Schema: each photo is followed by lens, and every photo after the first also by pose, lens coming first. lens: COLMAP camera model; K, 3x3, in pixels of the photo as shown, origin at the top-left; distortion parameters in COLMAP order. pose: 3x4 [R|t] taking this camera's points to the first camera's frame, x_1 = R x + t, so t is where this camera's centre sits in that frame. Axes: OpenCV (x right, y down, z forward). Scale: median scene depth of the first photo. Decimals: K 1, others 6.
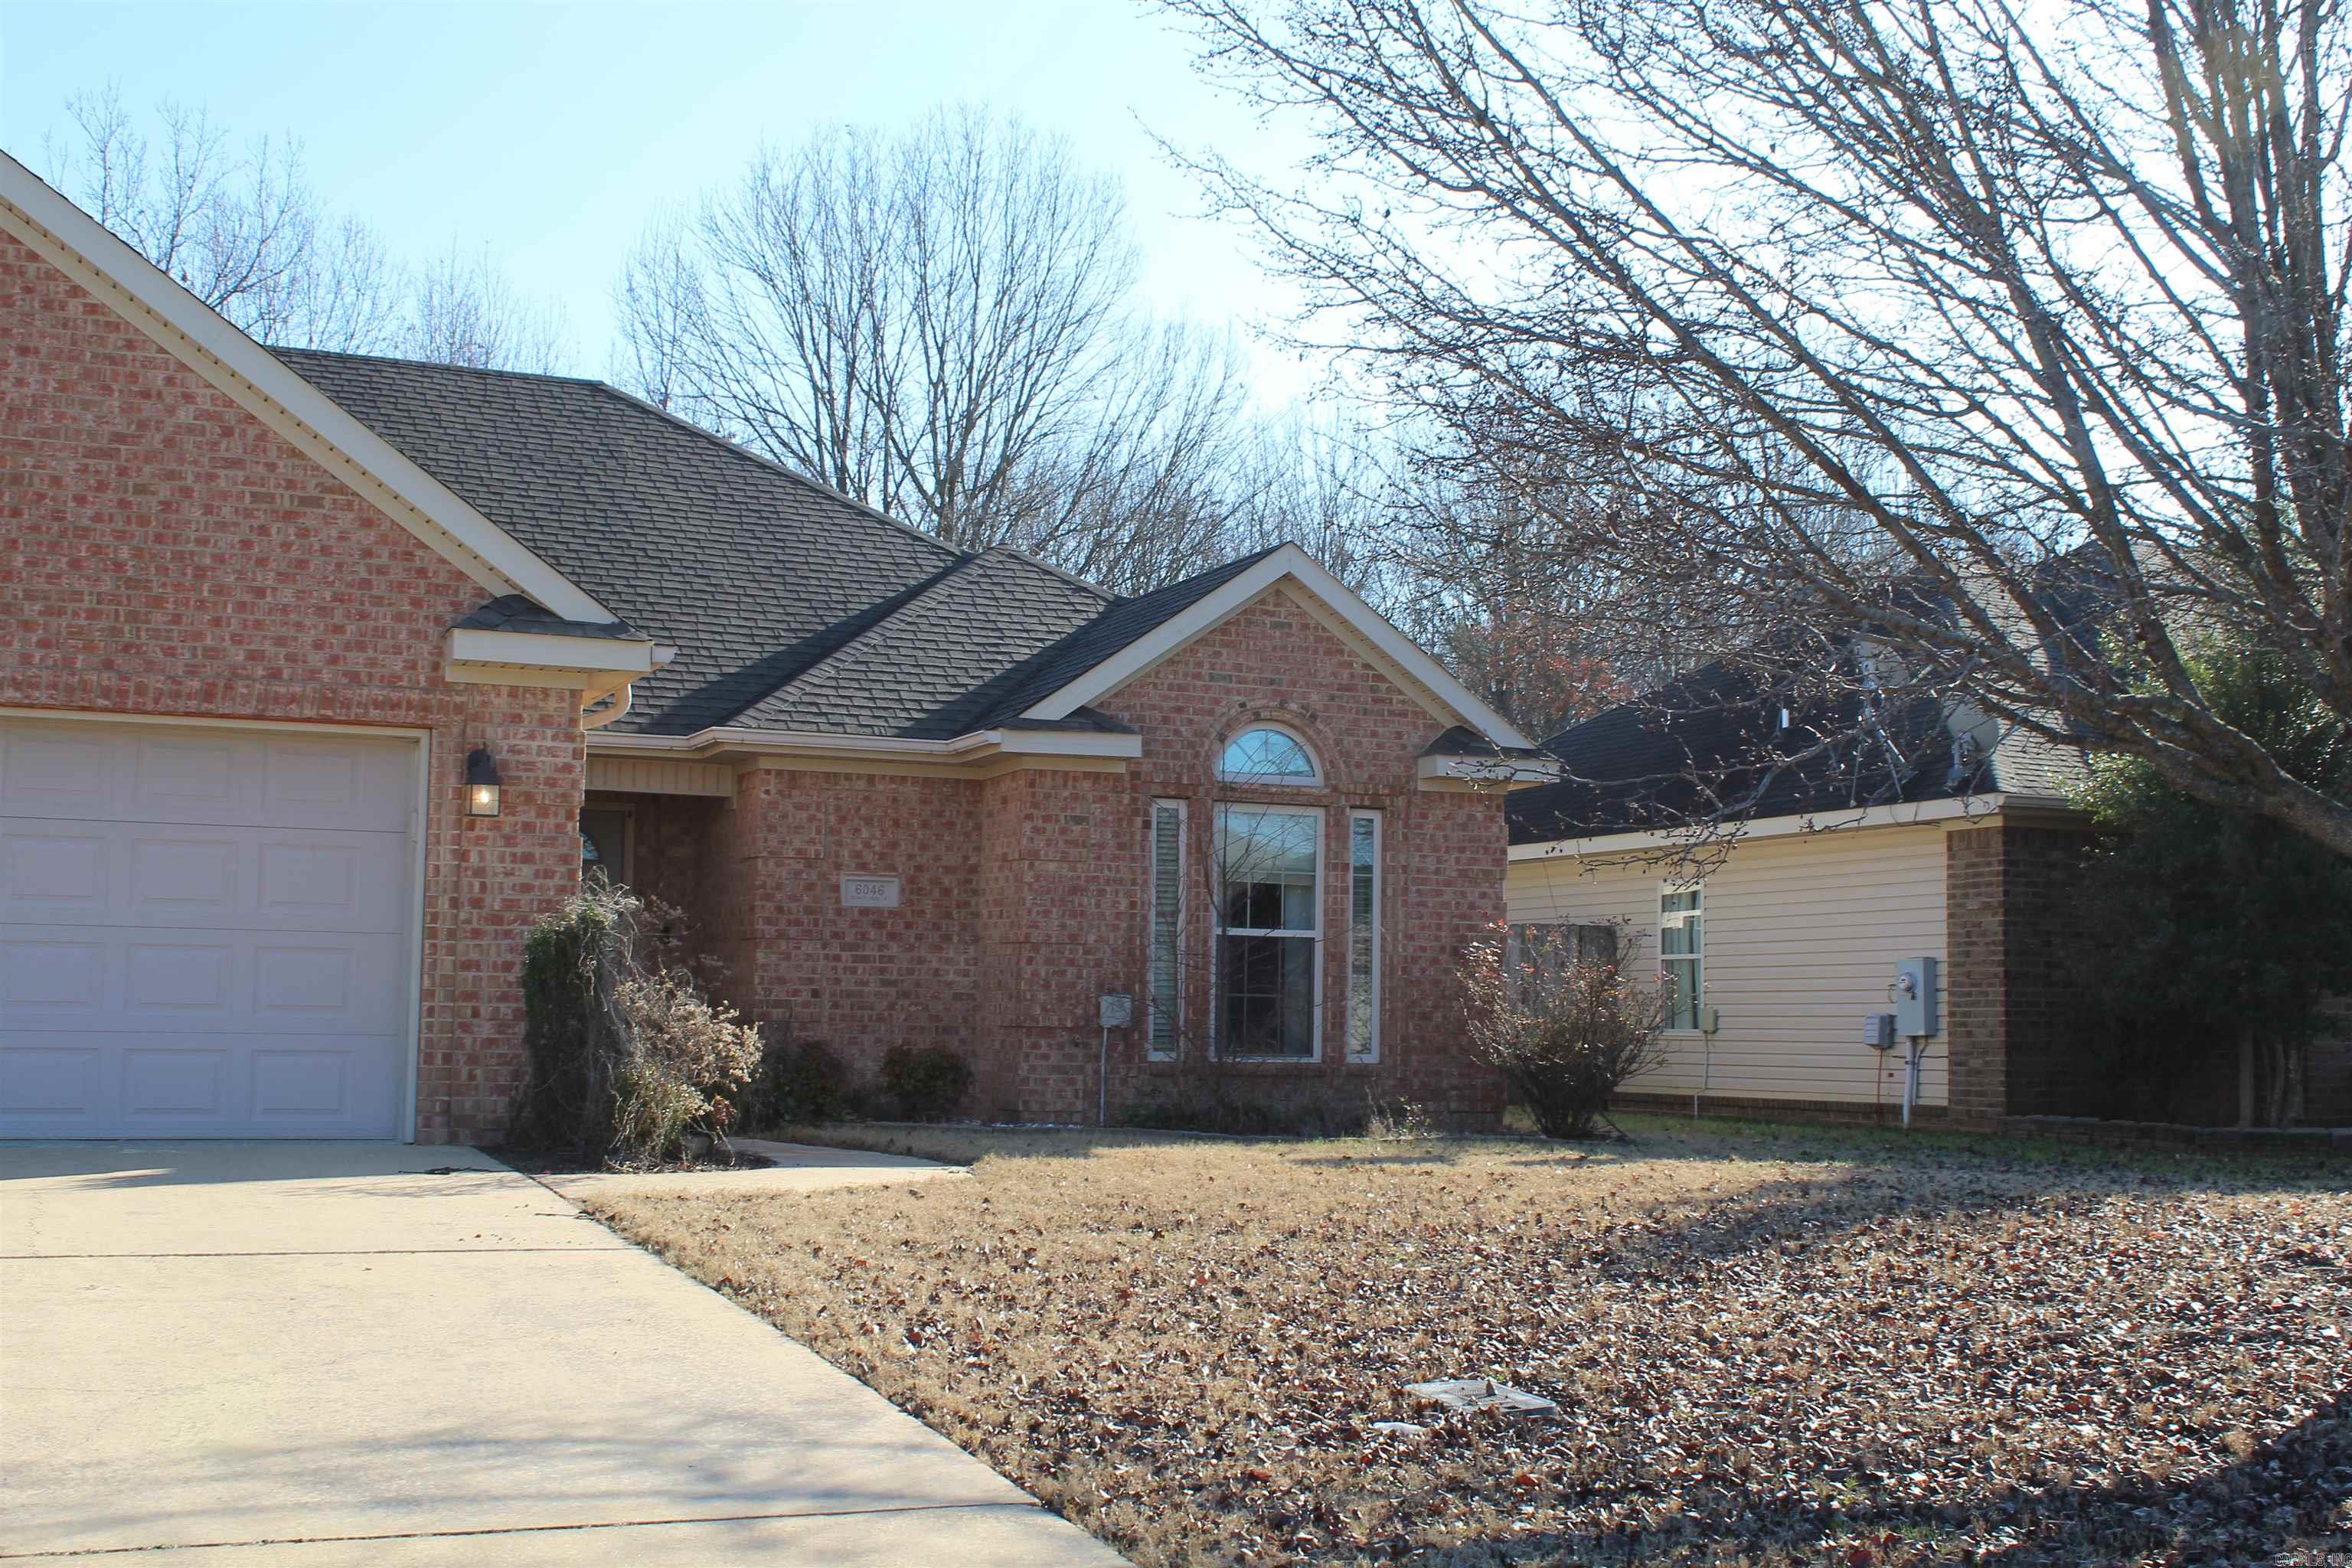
lens RADIAL K [[2664.5, 0, 1176.0], [0, 2664.5, 784.0], [0, 0, 1]] dist [-0.108730, 0.173124]
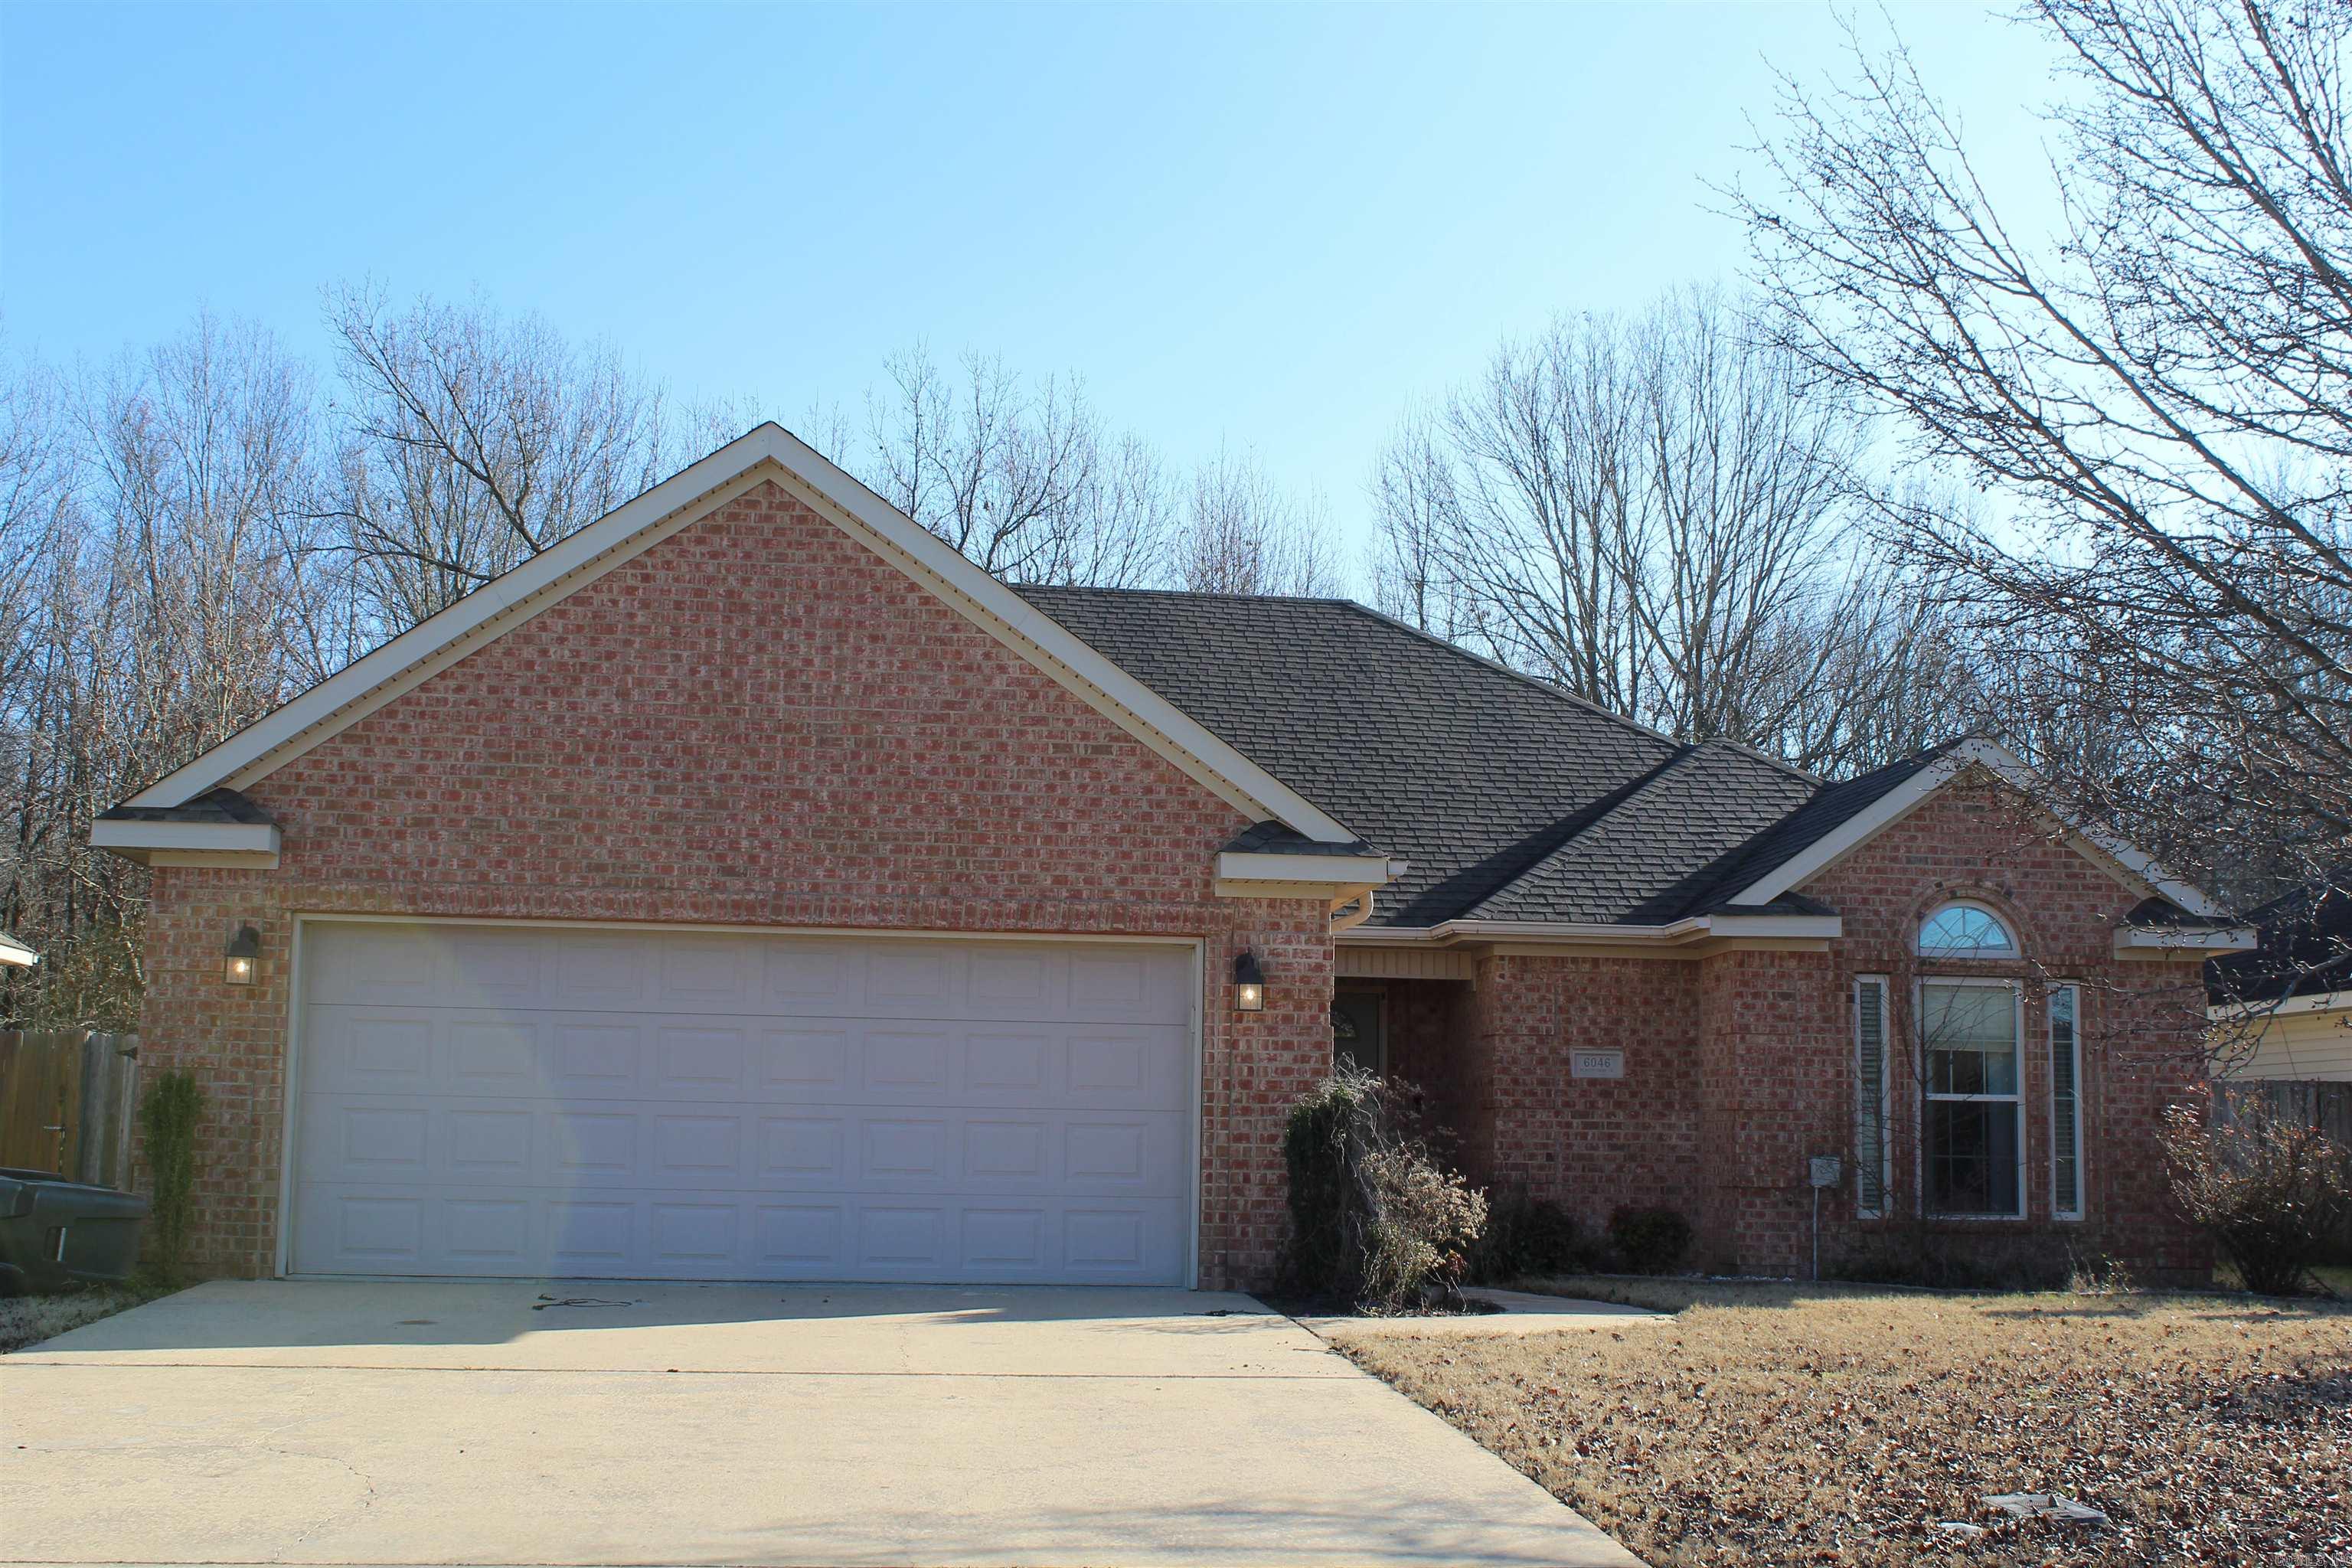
lens RADIAL K [[2664.5, 0, 1176.0], [0, 2664.5, 784.0], [0, 0, 1]] dist [-0.108730, 0.173124]
pose [[0.957714, -0.039119, -0.285050, 0.047441], [0.023075, 0.997966, -0.059427, -0.018571], [0.286794, 0.050337, 0.956669, -0.143810]]
